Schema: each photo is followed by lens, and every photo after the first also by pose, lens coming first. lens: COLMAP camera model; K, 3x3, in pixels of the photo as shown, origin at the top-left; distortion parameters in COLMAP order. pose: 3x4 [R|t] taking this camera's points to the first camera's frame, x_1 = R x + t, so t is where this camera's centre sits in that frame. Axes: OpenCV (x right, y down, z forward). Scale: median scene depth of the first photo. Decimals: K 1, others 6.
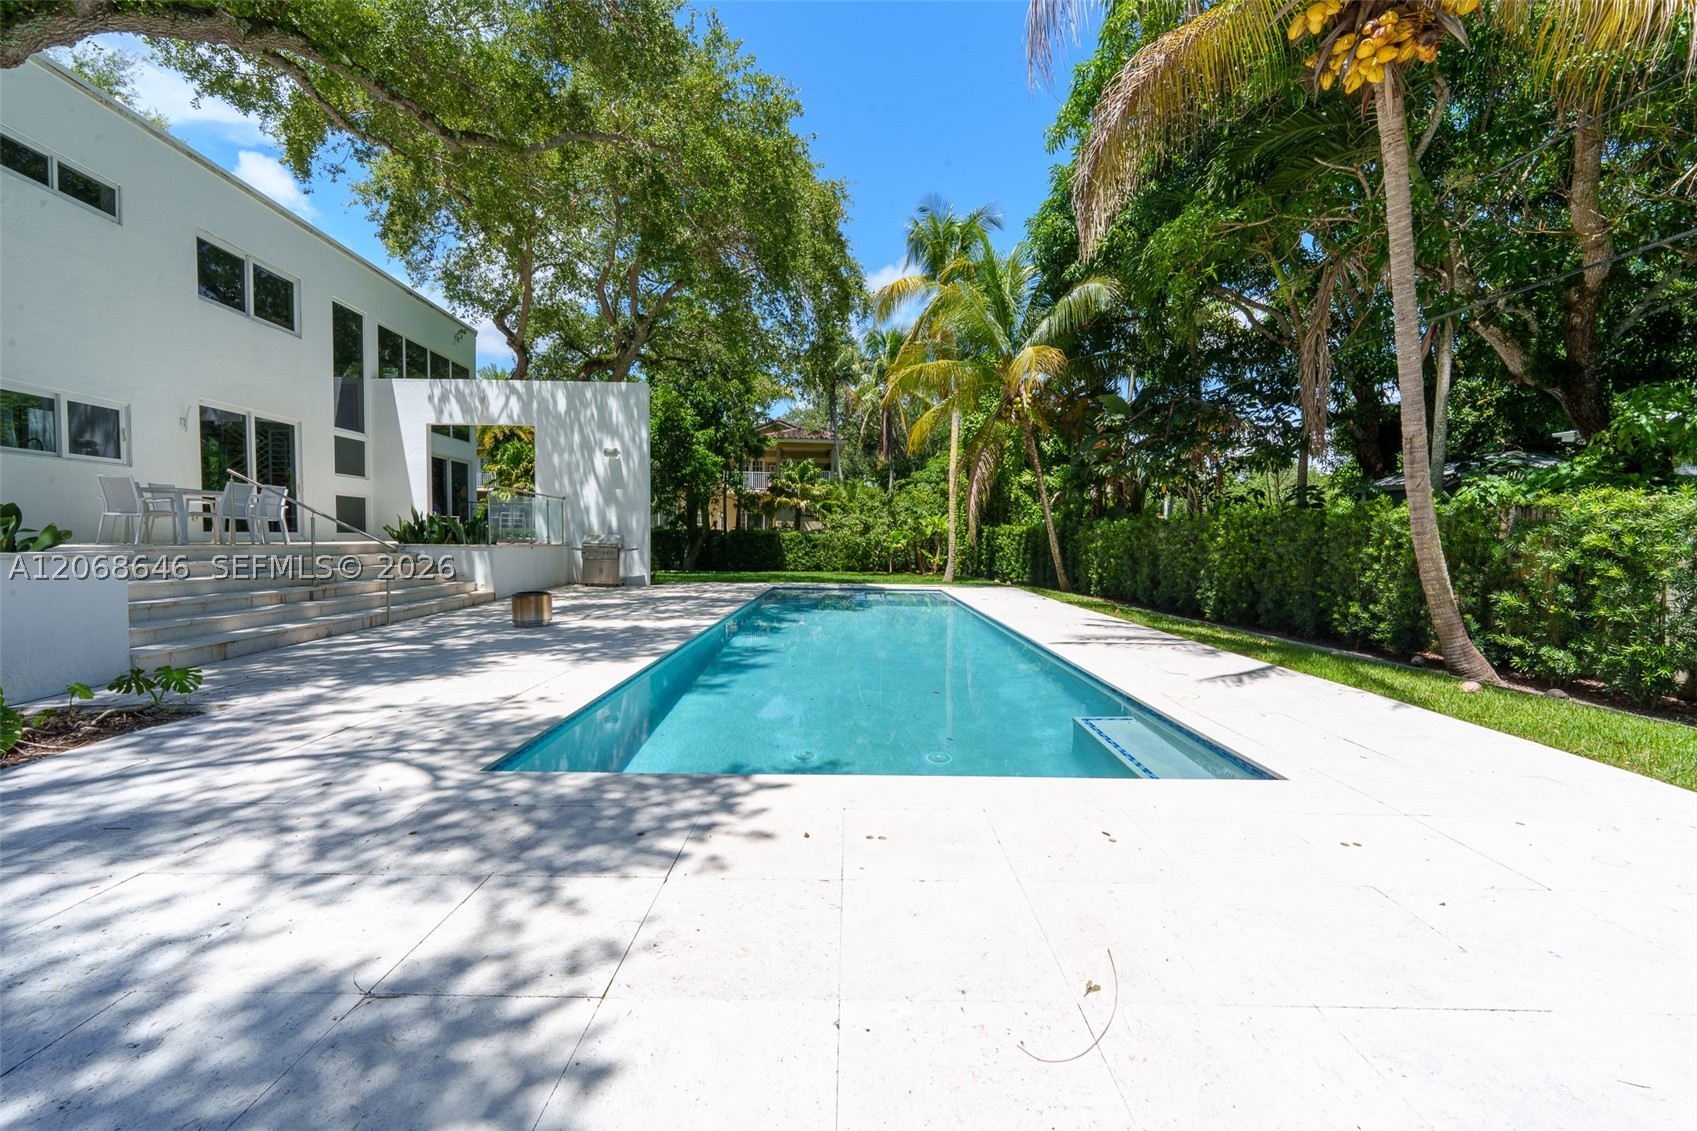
lens RADIAL K [[676.4, 0, 843.8], [0, 676.4, 561.6], [0, 0, 1]] dist [0.000323, -0.000740]
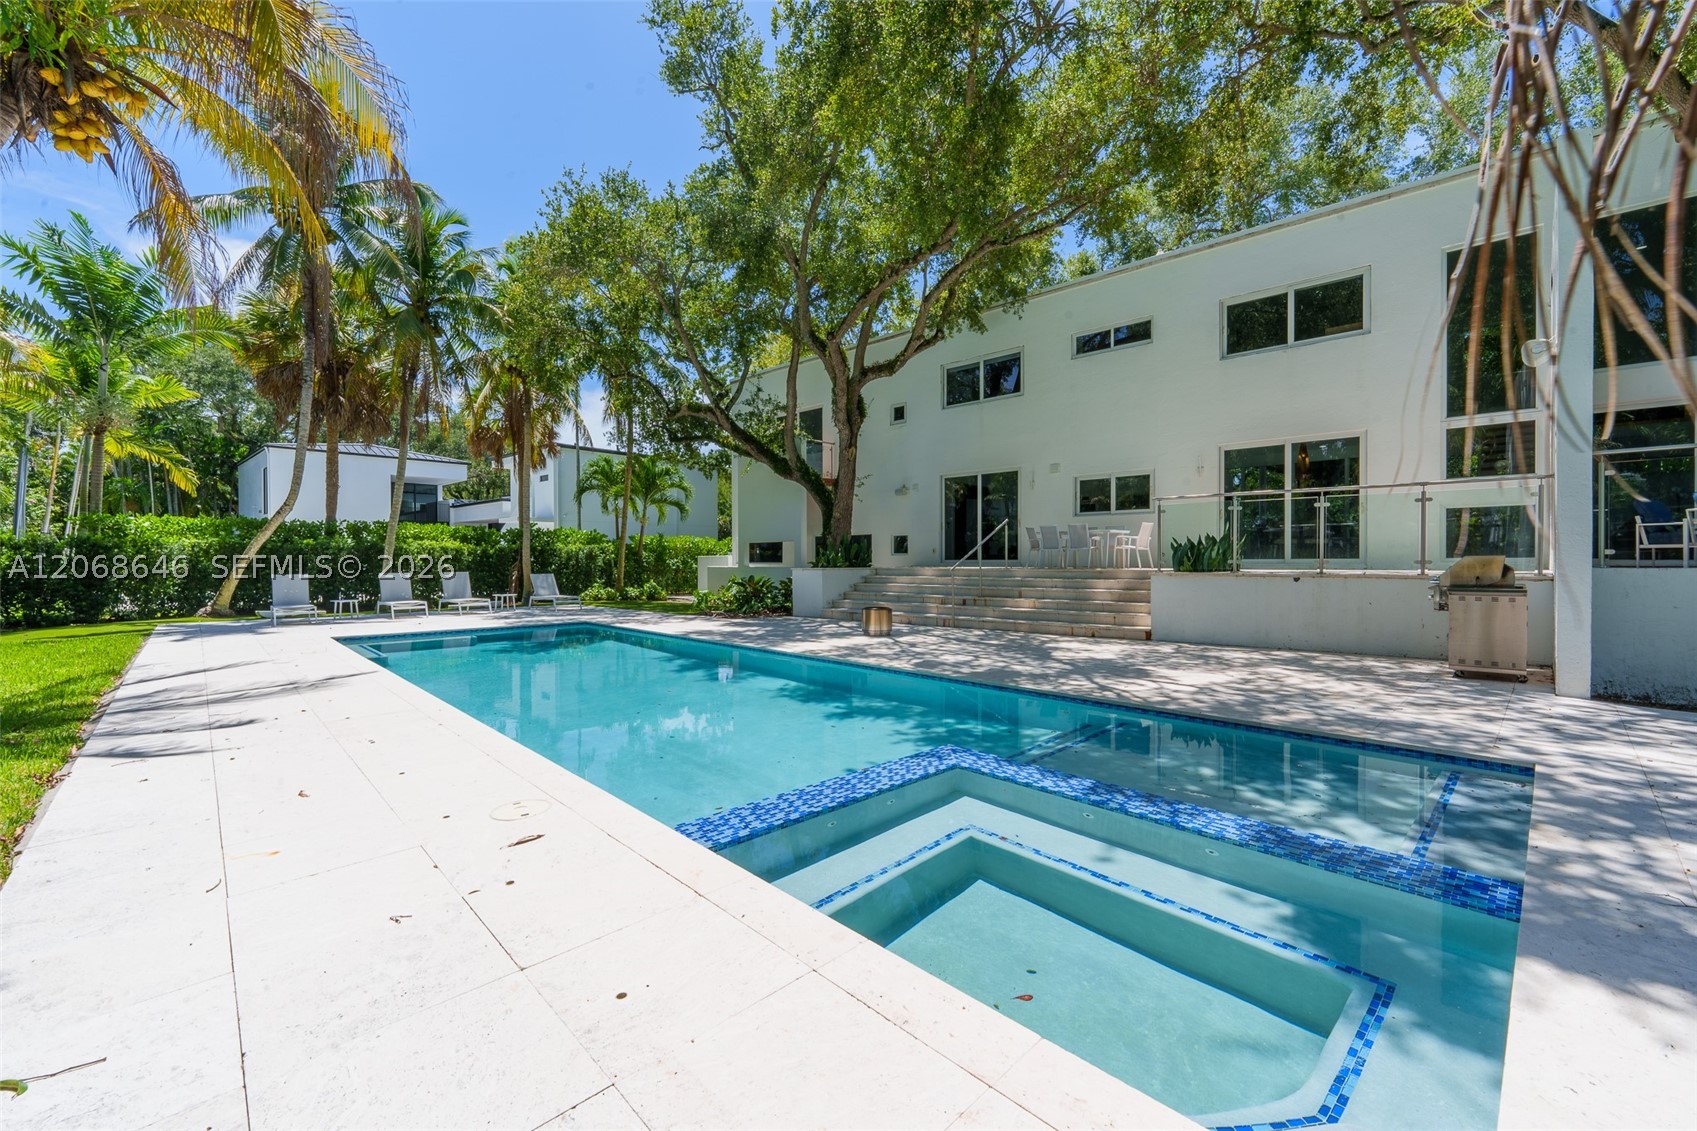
lens RADIAL K [[676.4, 0, 850.5], [0, 676.4, 565.4], [0, 0, 1]] dist [0.000323, -0.000740]
pose [[-0.698697, -0.003496, -0.715409, 0.237713], [-0.024544, 0.999517, 0.019087, -0.027665], [0.714997, 0.030895, -0.698445, 0.963753]]
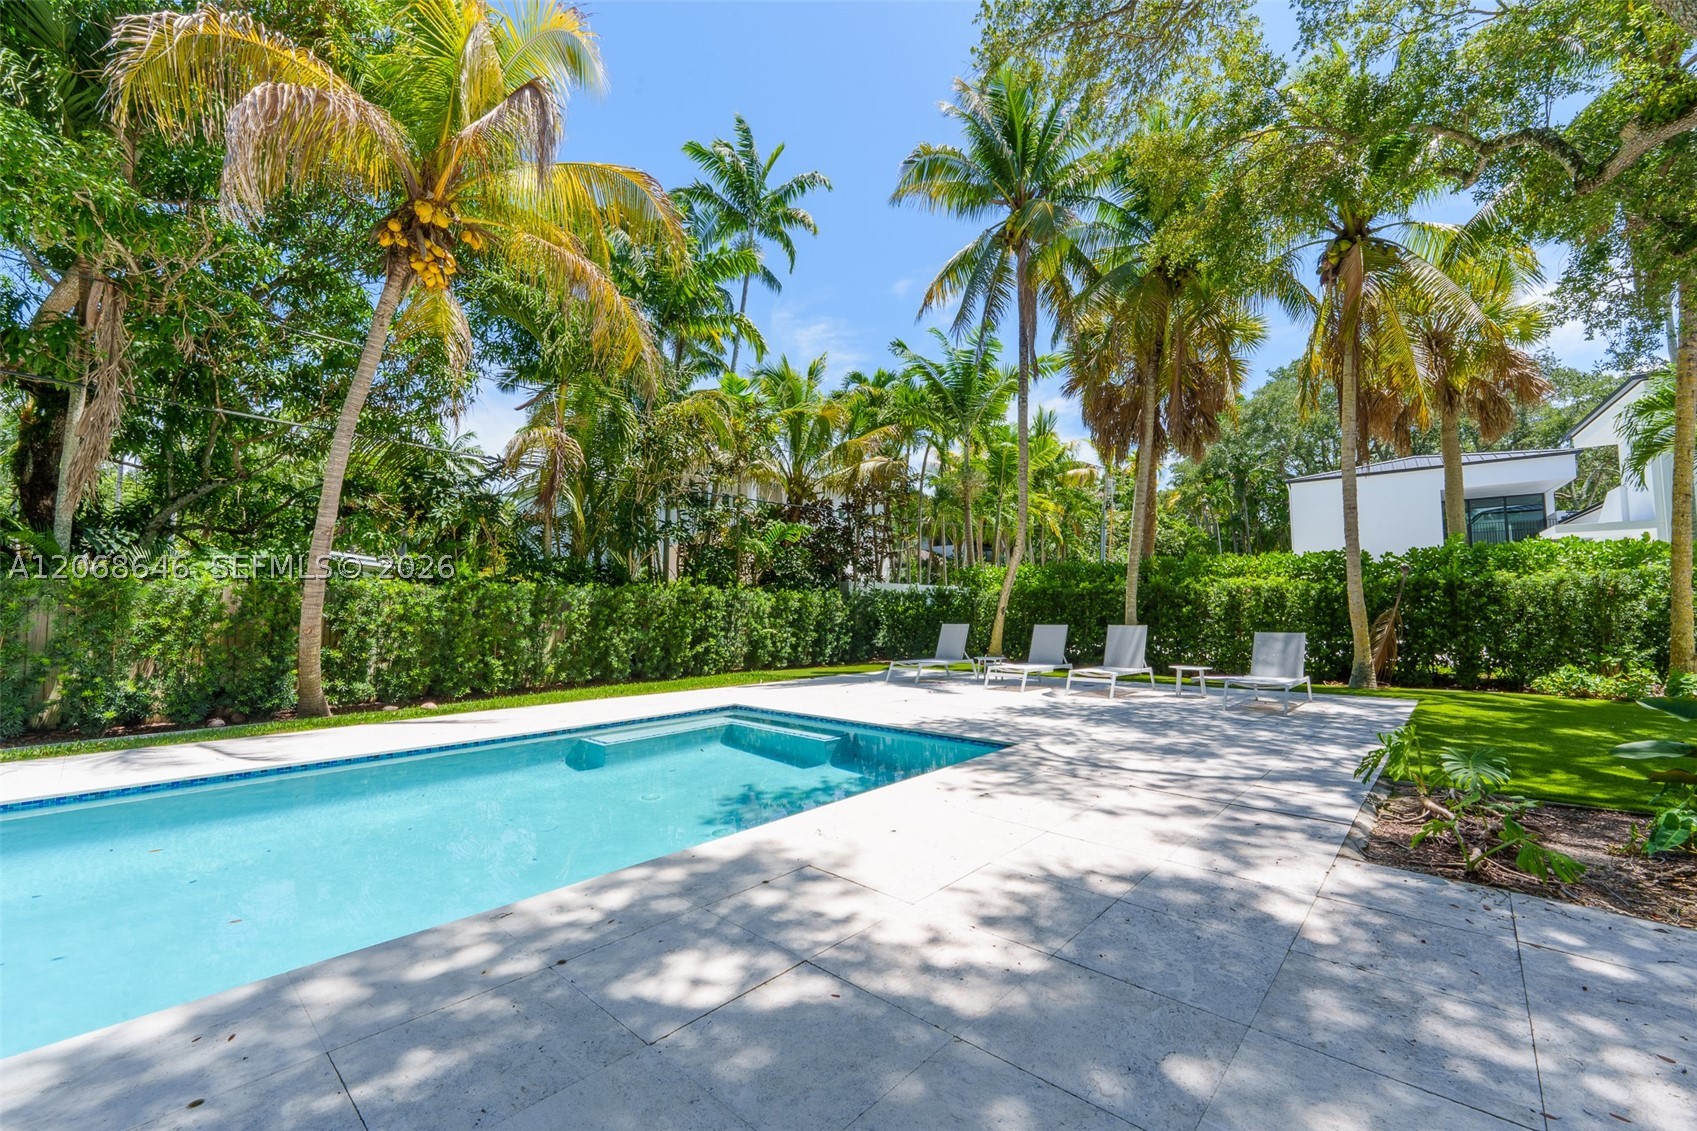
lens RADIAL K [[676.4, 0, 859.9], [0, 676.4, 566.7], [0, 0, 1]] dist [0.000323, -0.000740]
pose [[-0.759376, 0.036522, 0.649626, -0.280886], [0.016407, 0.999181, -0.036994, -0.021555], [-0.650445, -0.017434, -0.759353, 0.516487]]
